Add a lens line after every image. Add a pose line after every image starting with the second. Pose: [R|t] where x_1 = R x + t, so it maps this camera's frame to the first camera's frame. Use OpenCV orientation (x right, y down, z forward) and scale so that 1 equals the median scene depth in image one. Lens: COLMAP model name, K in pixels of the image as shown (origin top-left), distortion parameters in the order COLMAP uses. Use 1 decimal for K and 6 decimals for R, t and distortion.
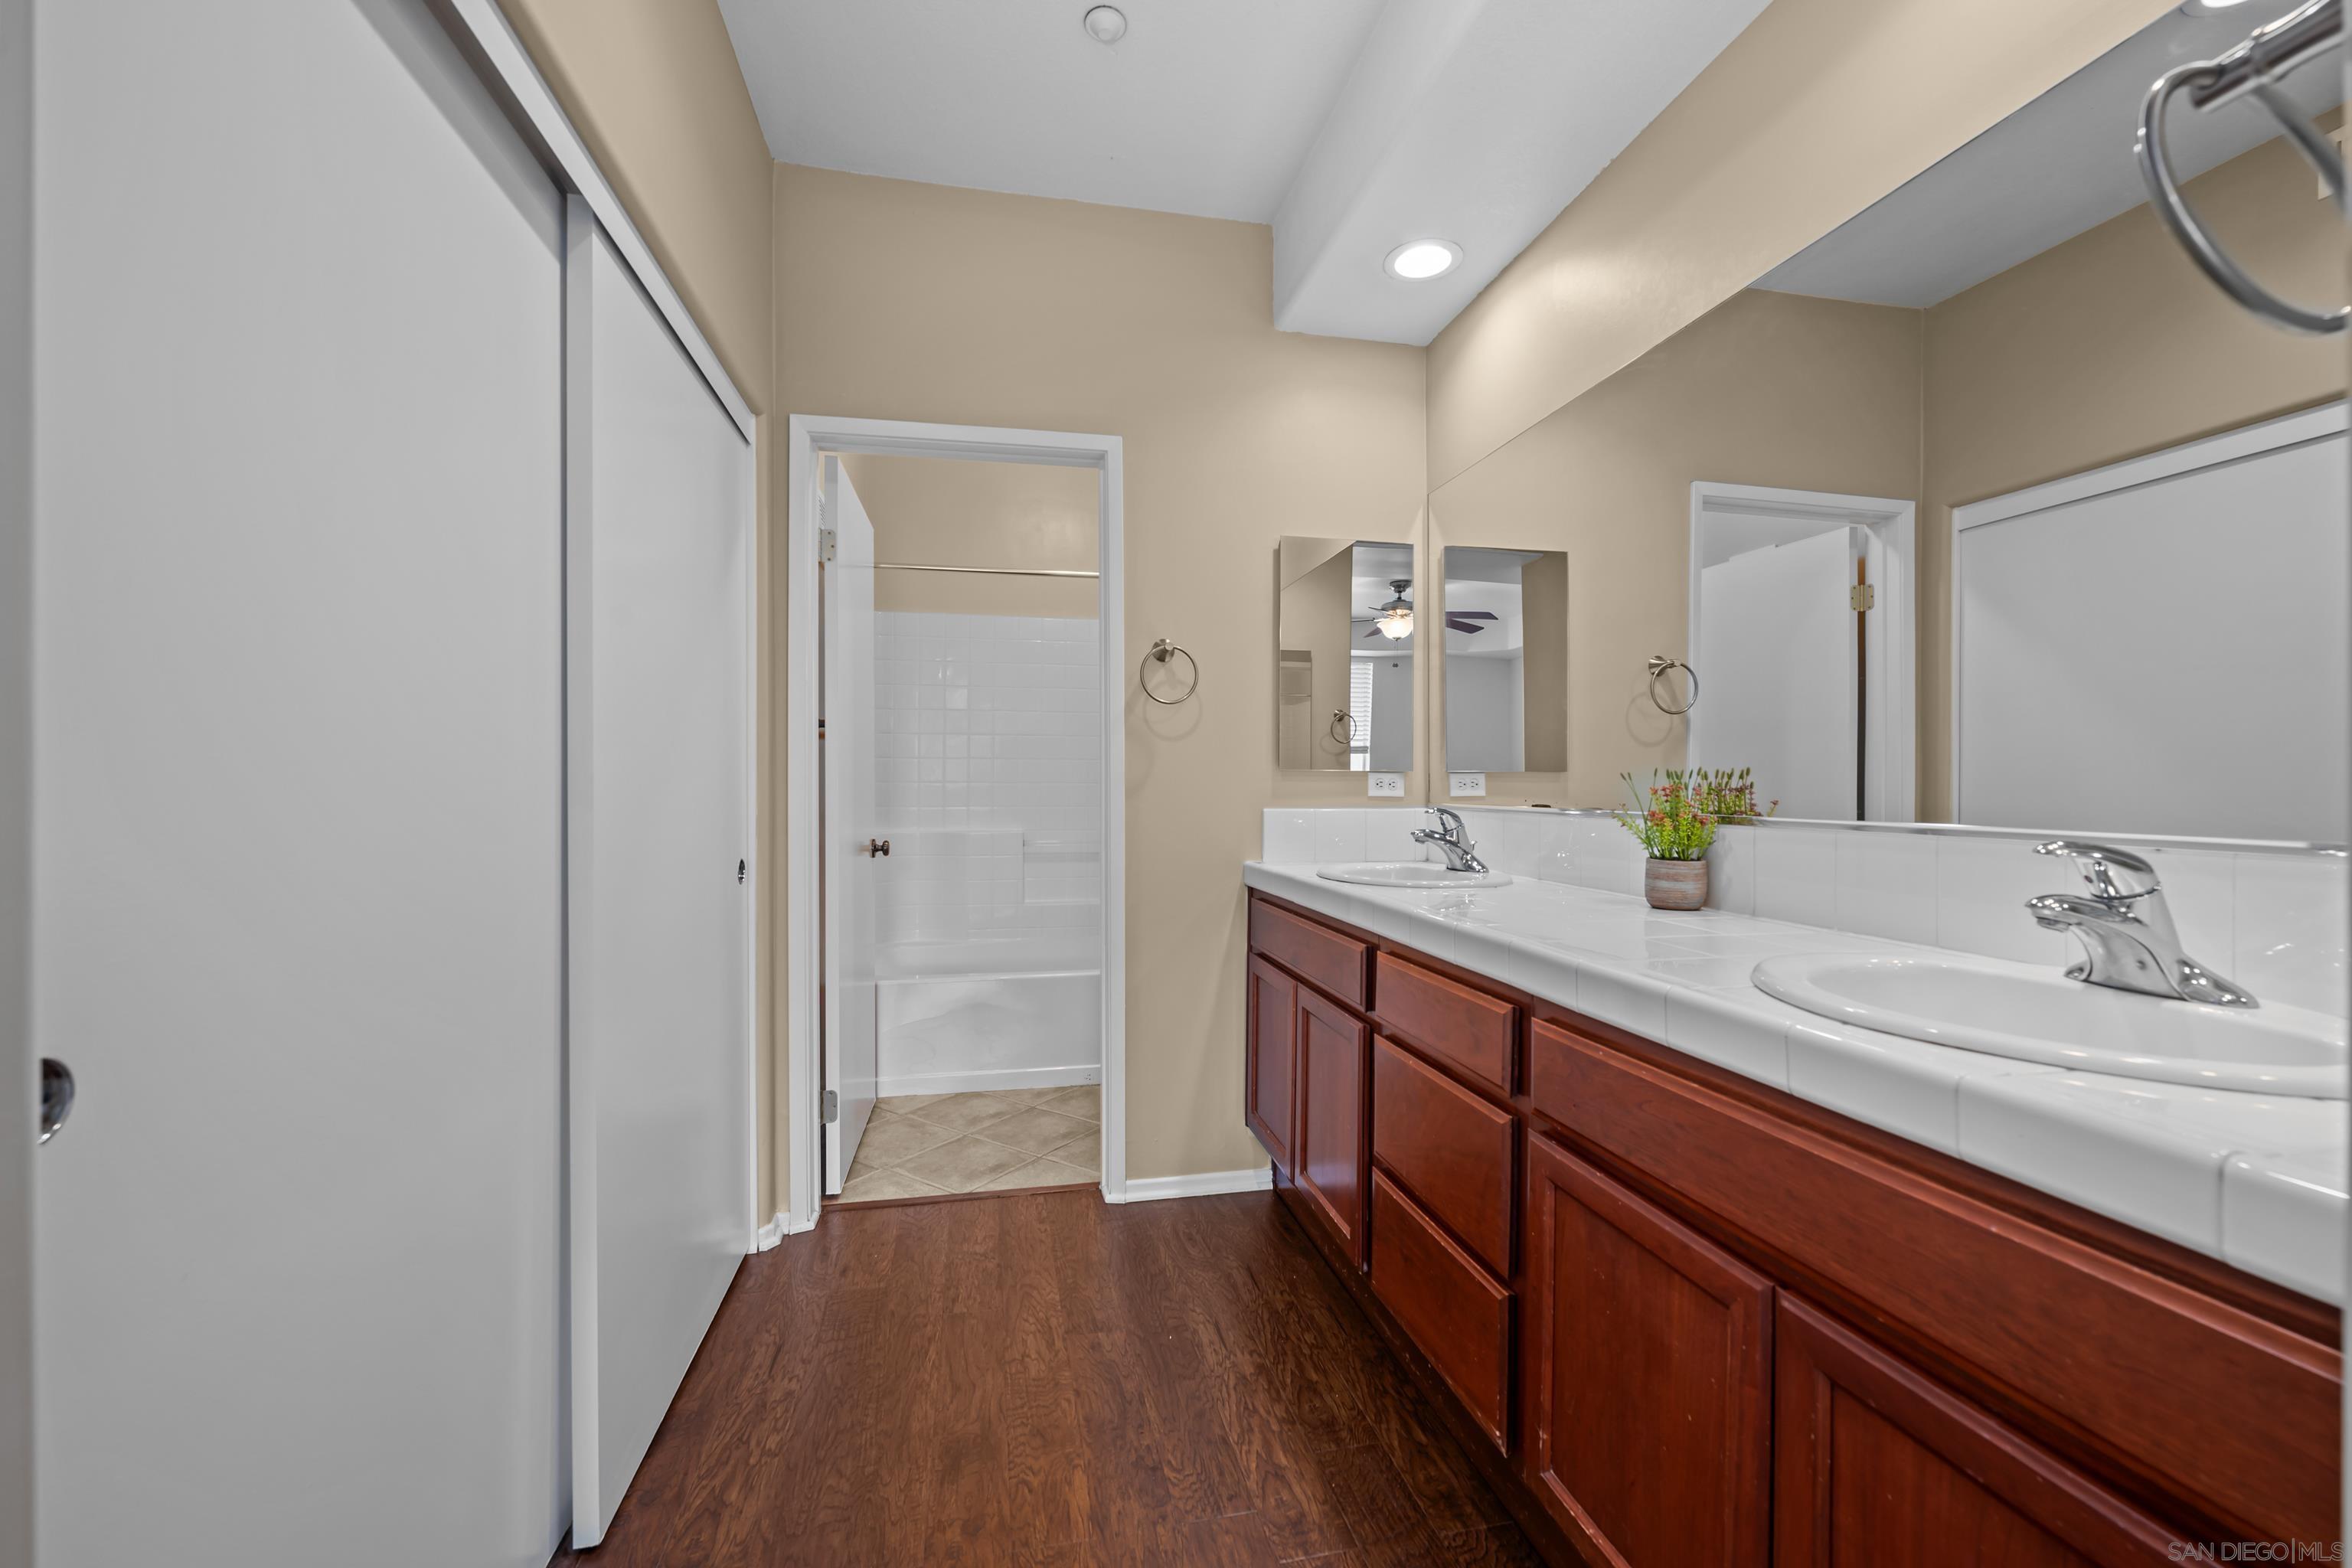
lens RADIAL K [[929.0, 0, 1176.4], [0, 929.0, 786.4], [0, 0, 1]] dist [-0.000557, 0.000509]
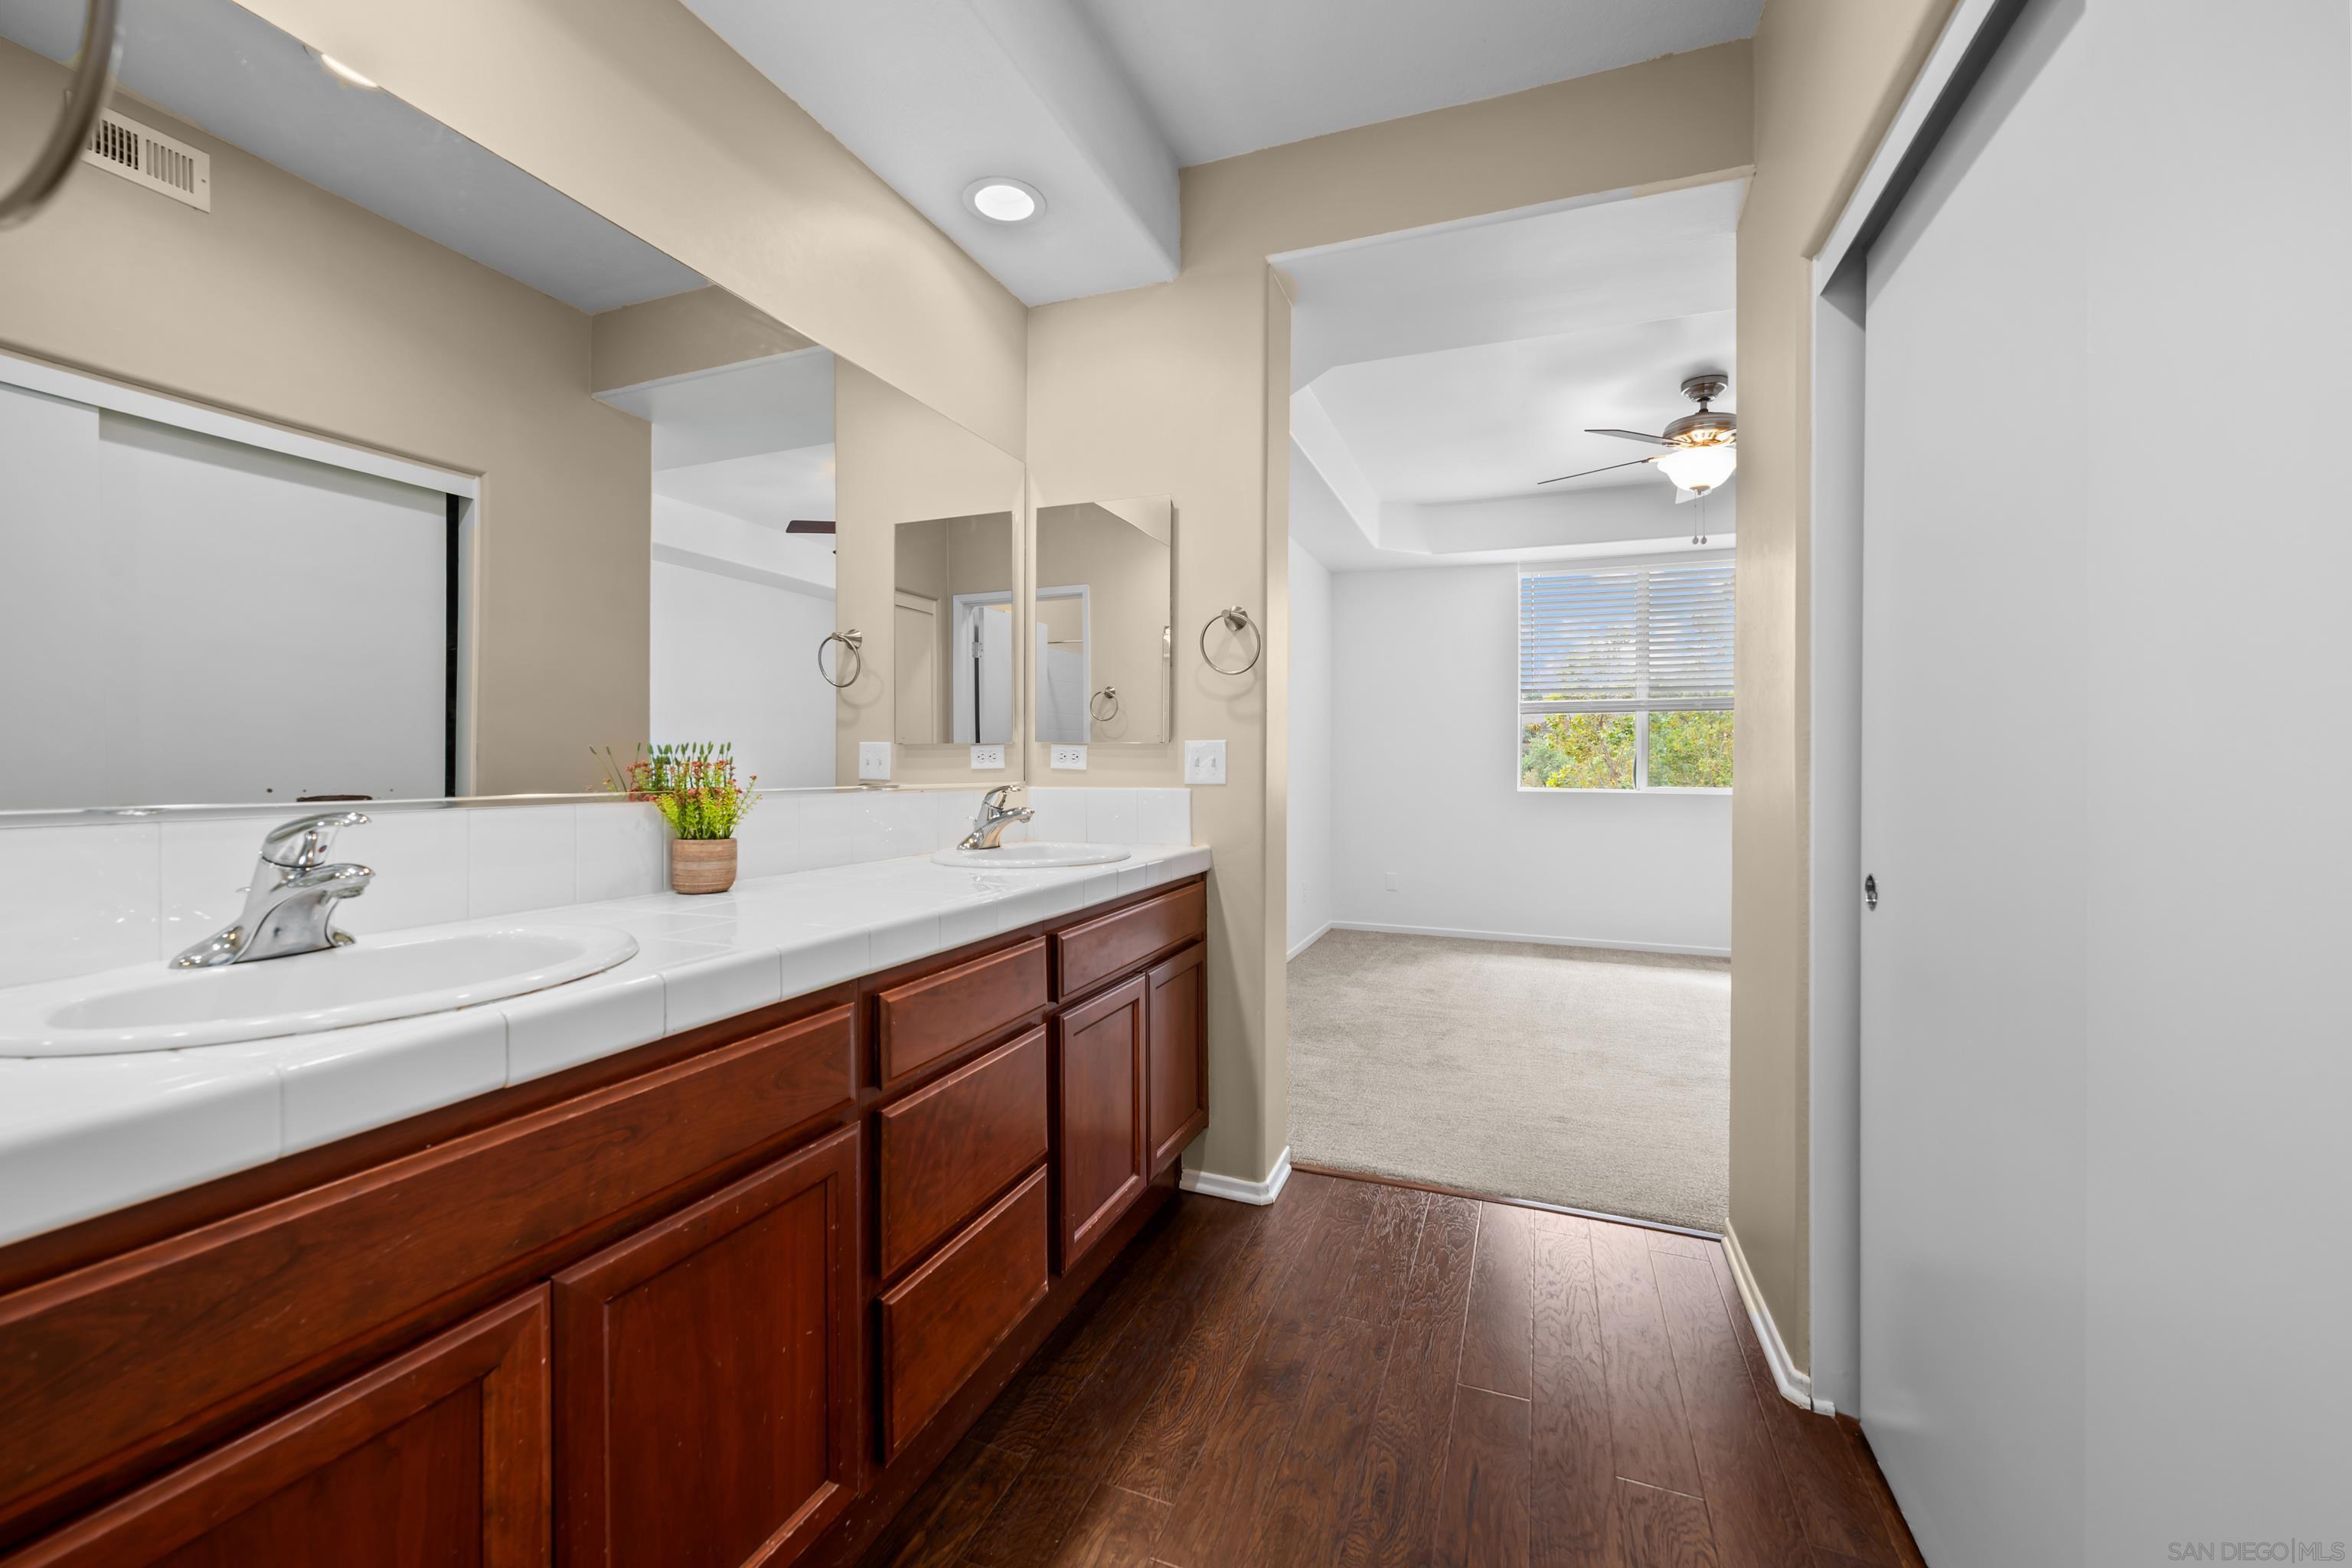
lens RADIAL K [[929.0, 0, 1176.4], [0, 929.0, 786.4], [0, 0, 1]] dist [-0.000557, 0.000509]
pose [[-0.844565, -0.011548, 0.535328, -0.412530], [-0.003388, 0.999863, 0.016224, 0.012335], [-0.535442, 0.011889, -0.844488, 1.748385]]
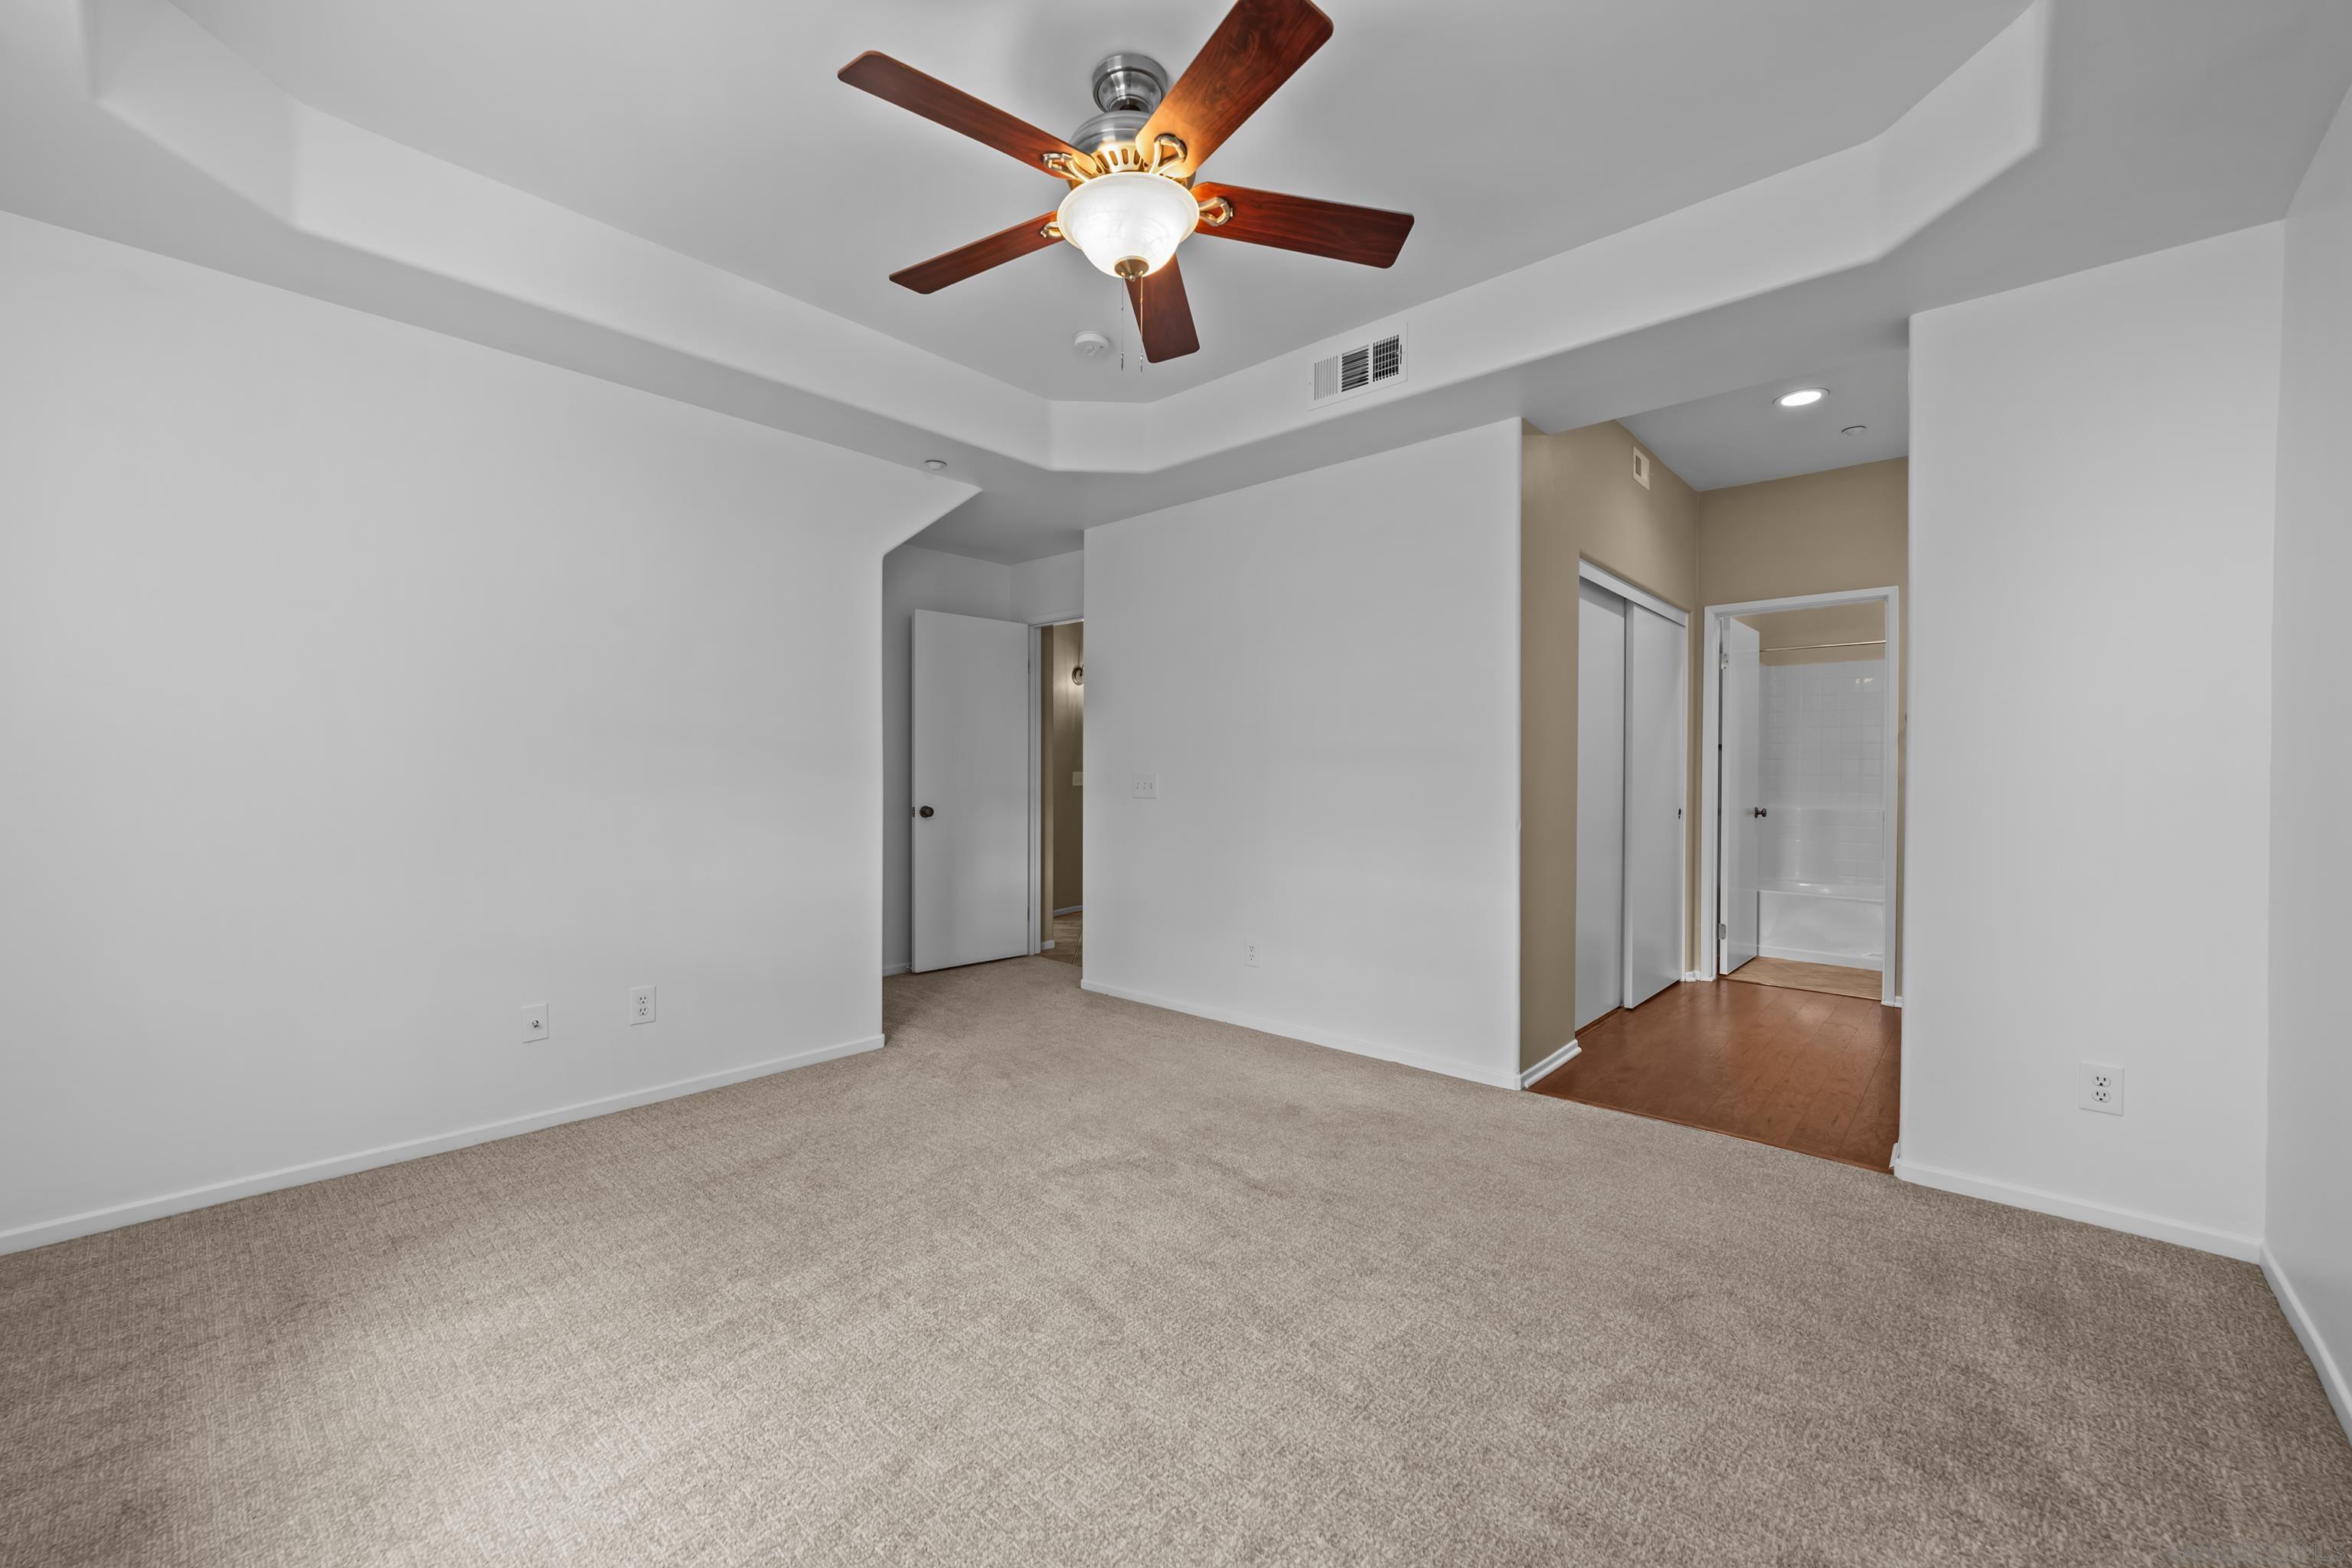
lens RADIAL K [[929.0, 0, 1176.4], [0, 929.0, 786.4], [0, 0, 1]] dist [-0.000557, 0.000509]
pose [[0.611285, 0.013948, -0.791288, 0.467355], [-0.001294, 0.999861, 0.016625, -0.008750], [0.791410, -0.009138, 0.611218, -1.104861]]
